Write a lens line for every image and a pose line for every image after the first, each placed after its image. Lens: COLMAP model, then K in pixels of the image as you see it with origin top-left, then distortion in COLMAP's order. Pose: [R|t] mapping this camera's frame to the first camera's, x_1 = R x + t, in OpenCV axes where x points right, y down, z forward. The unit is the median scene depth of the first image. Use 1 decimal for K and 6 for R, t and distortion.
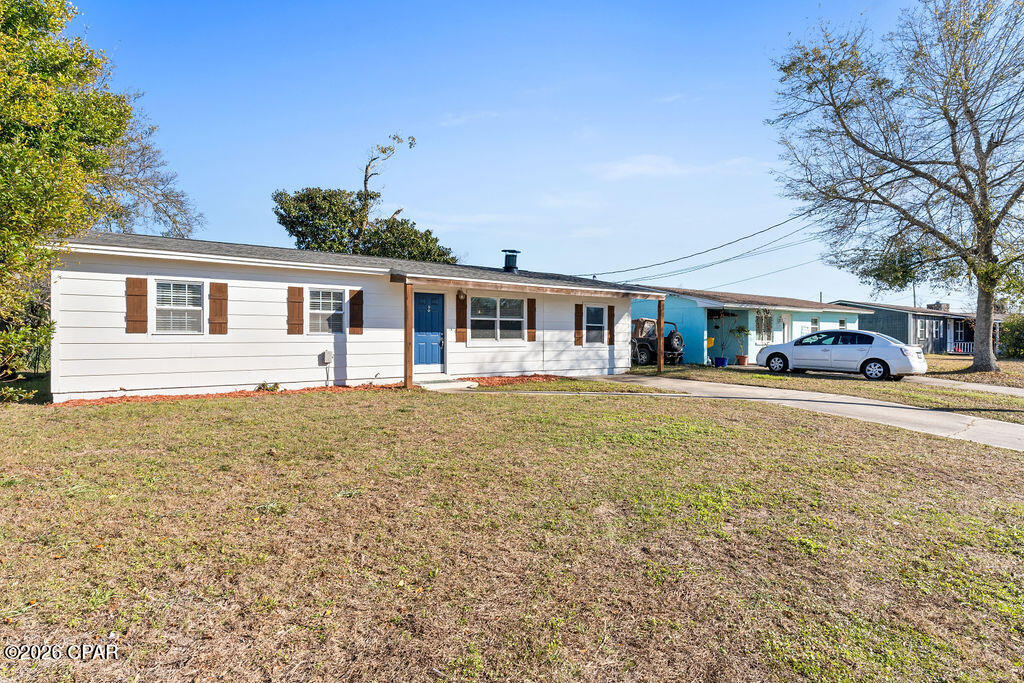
lens RADIAL K [[532.3, 0, 512.6], [0, 532.3, 340.4], [0, 0, 1]] dist [0.000775, 0.000070]
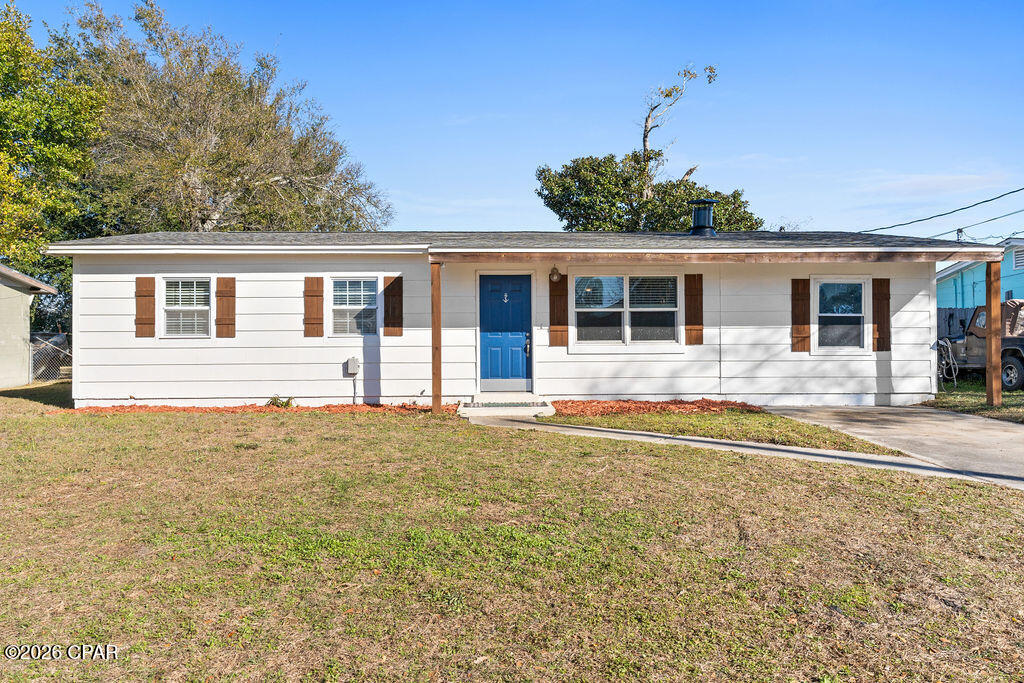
lens RADIAL K [[660.7, 0, 511.9], [0, 660.7, 343.4], [0, 0, 1]] dist [0.000704, -0.001623]
pose [[0.824455, -0.003386, -0.565917, 0.305715], [0.003106, 0.999994, -0.001458, 0.000528], [0.565919, -0.000555, 0.824461, 0.277870]]
